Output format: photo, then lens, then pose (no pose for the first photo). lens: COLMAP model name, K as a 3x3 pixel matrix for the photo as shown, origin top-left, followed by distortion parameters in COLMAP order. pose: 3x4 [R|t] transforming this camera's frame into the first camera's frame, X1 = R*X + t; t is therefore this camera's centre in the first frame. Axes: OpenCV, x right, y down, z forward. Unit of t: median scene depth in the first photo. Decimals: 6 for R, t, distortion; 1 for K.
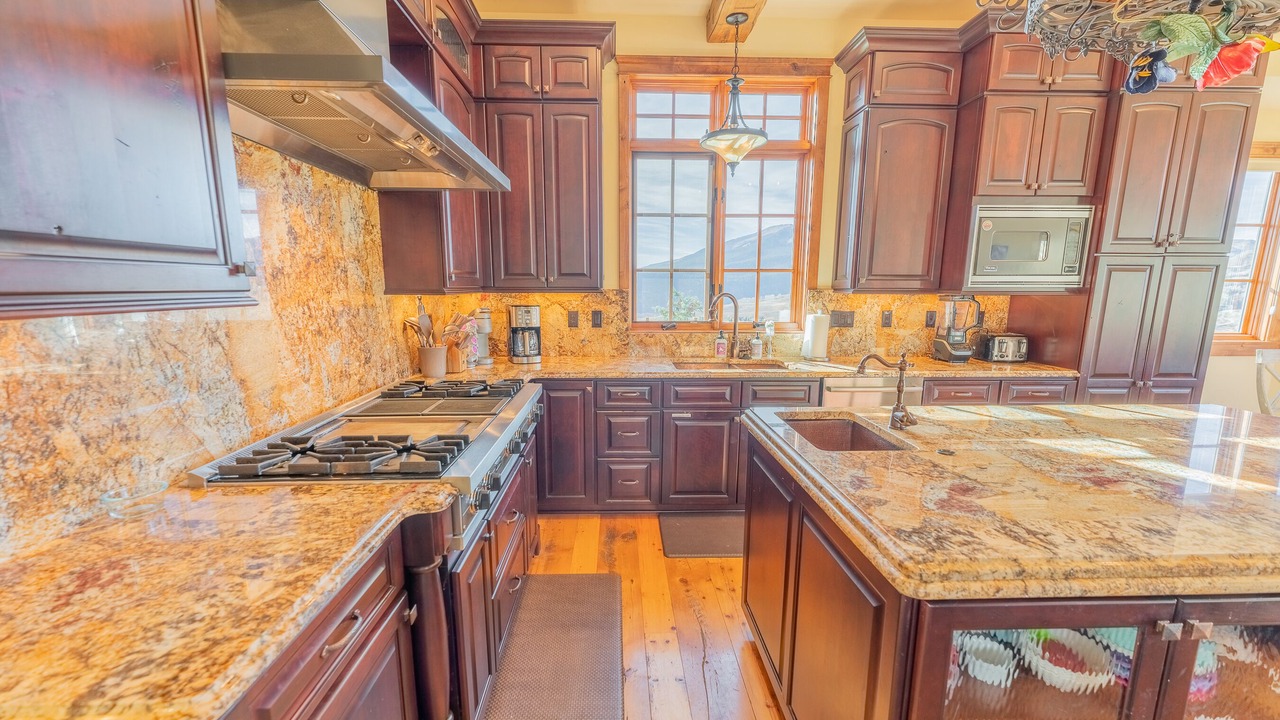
lens RADIAL K [[509.9, 0, 629.8], [0, 509.9, 368.6], [0, 0, 1]] dist [0.001907, 0.000198]
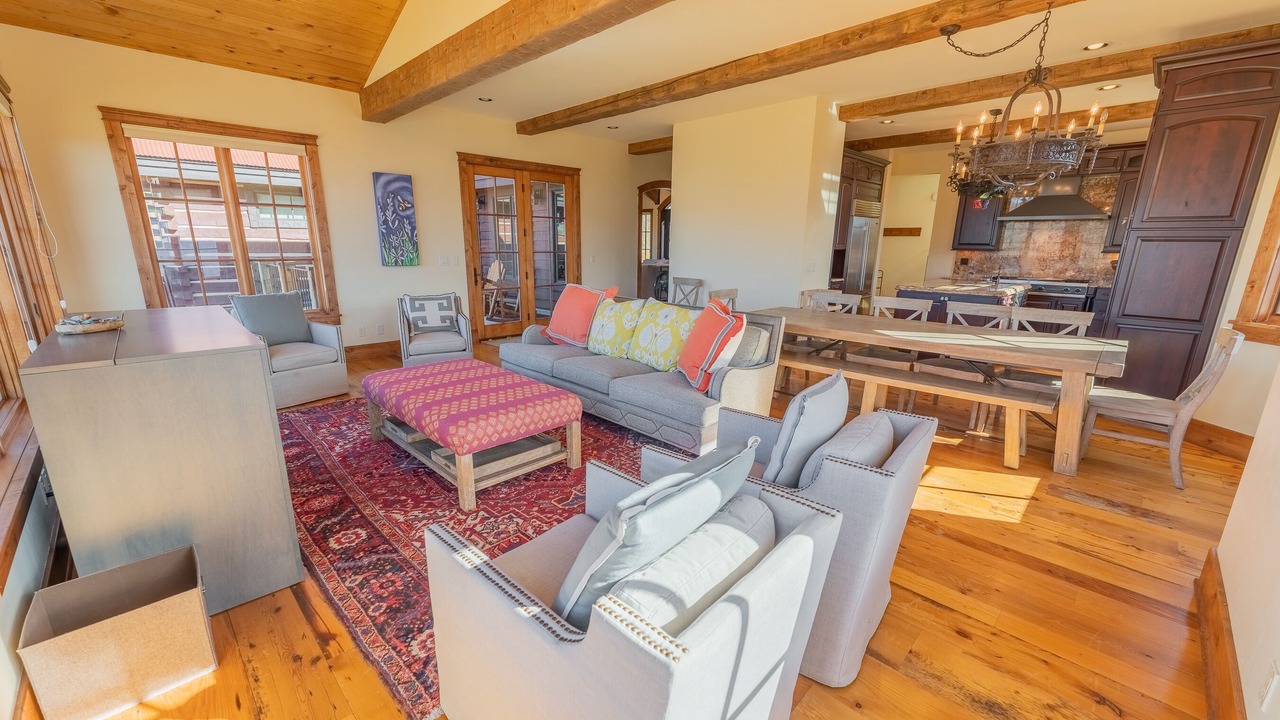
lens RADIAL K [[509.9, 0, 631.4], [0, 509.9, 373.6], [0, 0, 1]] dist [0.001907, 0.000198]
pose [[-0.719546, 0.164365, -0.674713, 3.211448], [-0.125123, 0.925000, 0.358774, -0.184187], [0.683080, 0.342577, -0.645014, 1.077213]]
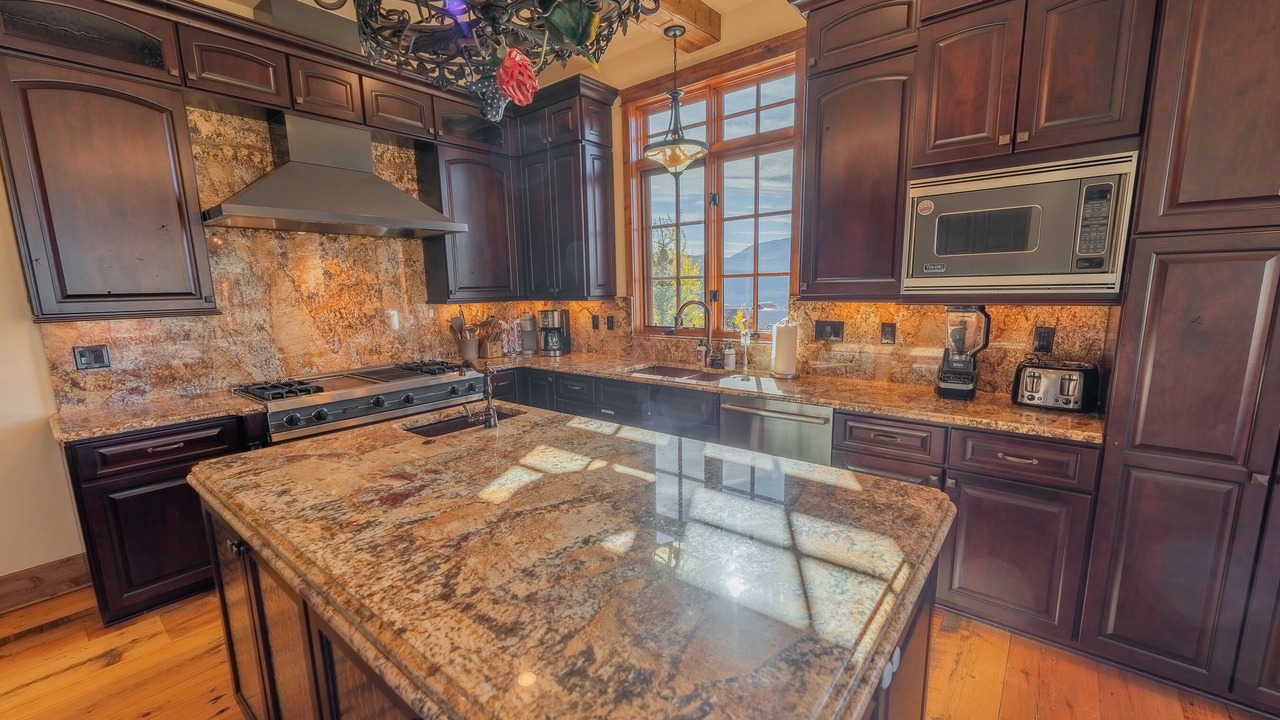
lens RADIAL K [[509.9, 0, 628.4], [0, 509.9, 370.2], [0, 0, 1]] dist [0.001907, 0.000198]
pose [[0.747946, 0.089814, -0.657655, 0.858671], [-0.083573, 0.995661, 0.040929, -0.047436], [0.658477, 0.024350, 0.752207, 0.189103]]
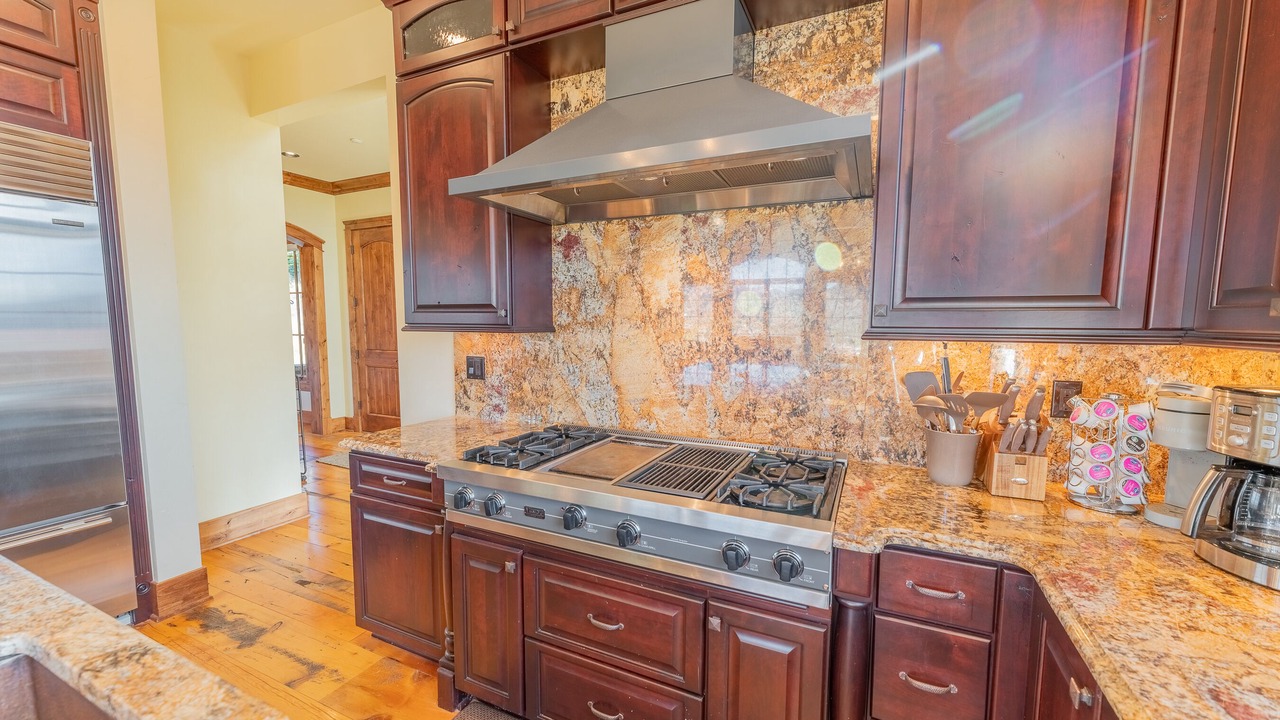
lens RADIAL K [[509.9, 0, 634.3], [0, 509.9, 369.2], [0, 0, 1]] dist [0.001907, 0.000198]
pose [[-0.458595, 0.080911, -0.884954, 0.262665], [-0.148992, 0.974749, 0.166331, -0.141408], [0.876066, 0.208130, -0.434959, 0.854365]]
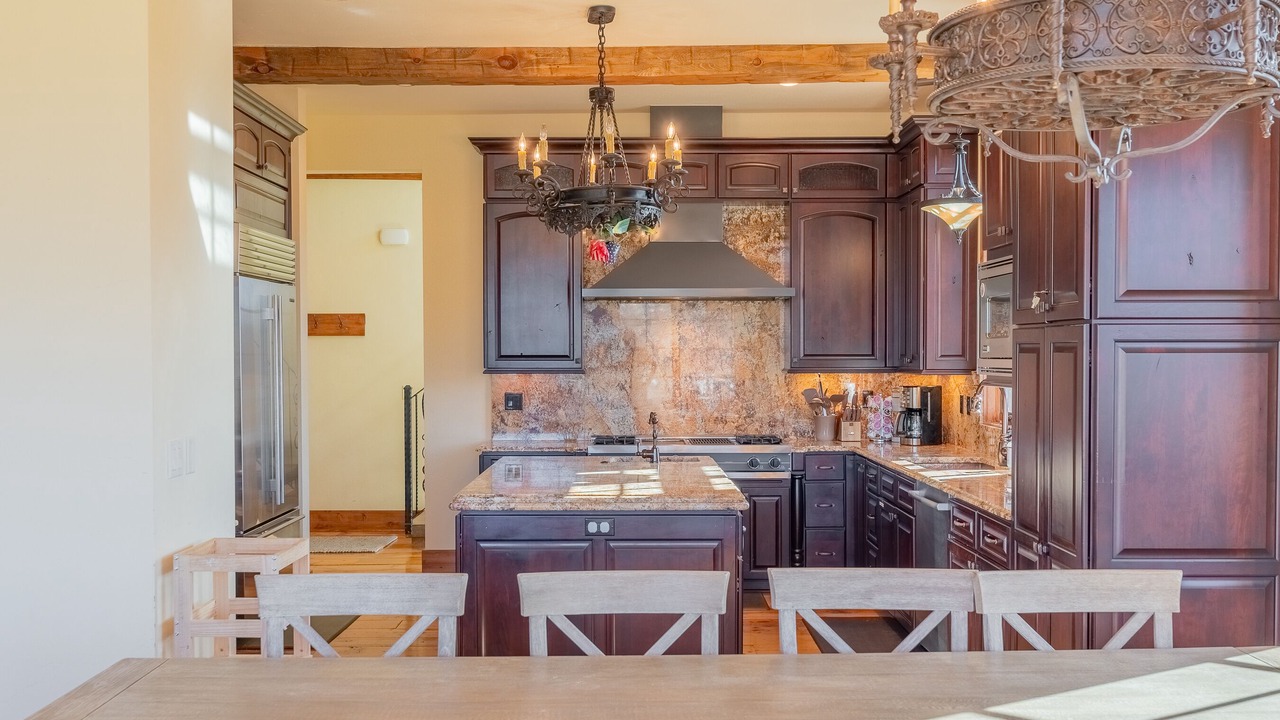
lens RADIAL K [[1325.8, 0, 639.9], [0, 1325.8, 369.3], [0, 0, 1]] dist [0.000234, 0.000000]
pose [[-0.021086, 0.011306, -0.999714, 2.572009], [-0.160304, 0.986960, 0.014543, -0.117933], [0.986842, 0.160565, -0.018999, 0.563676]]
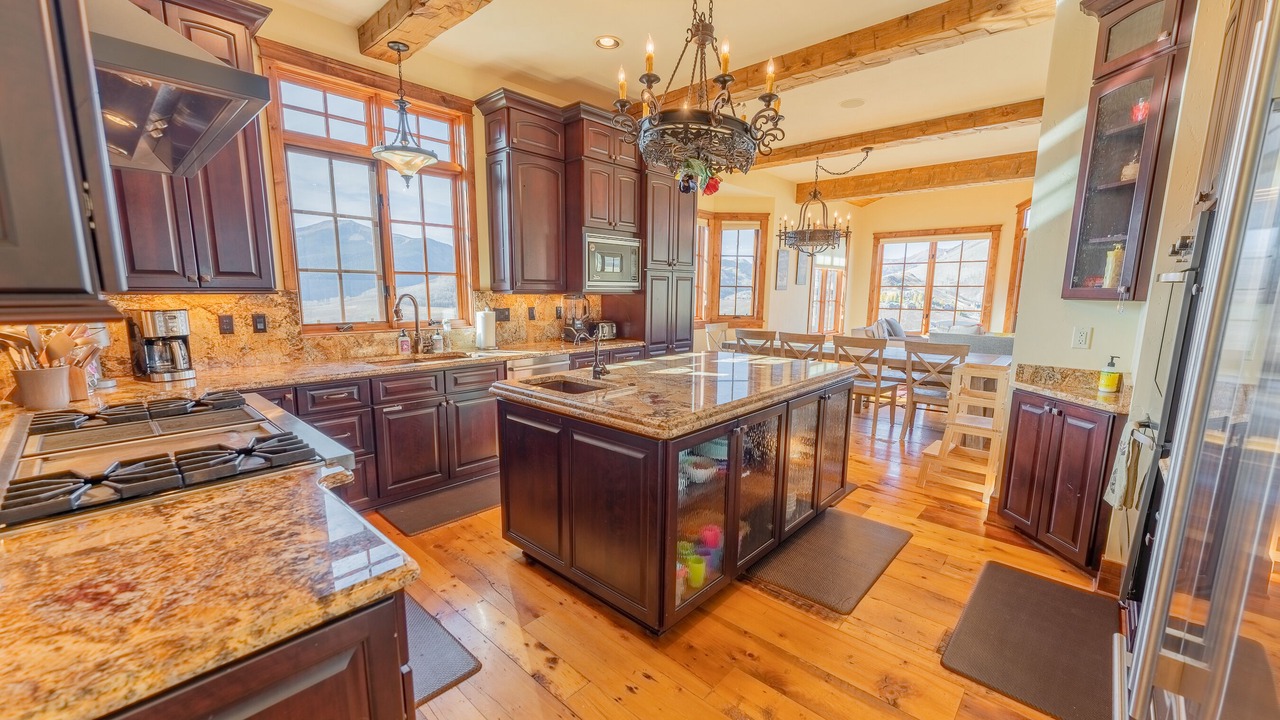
lens RADIAL K [[509.9, 0, 636.8], [0, 509.9, 368.3], [0, 0, 1]] dist [0.001907, 0.000198]
pose [[0.700180, -0.106540, 0.705973, -0.283078], [0.109427, 0.993135, 0.041347, 0.019409], [-0.705531, 0.048302, 0.707031, -0.114862]]
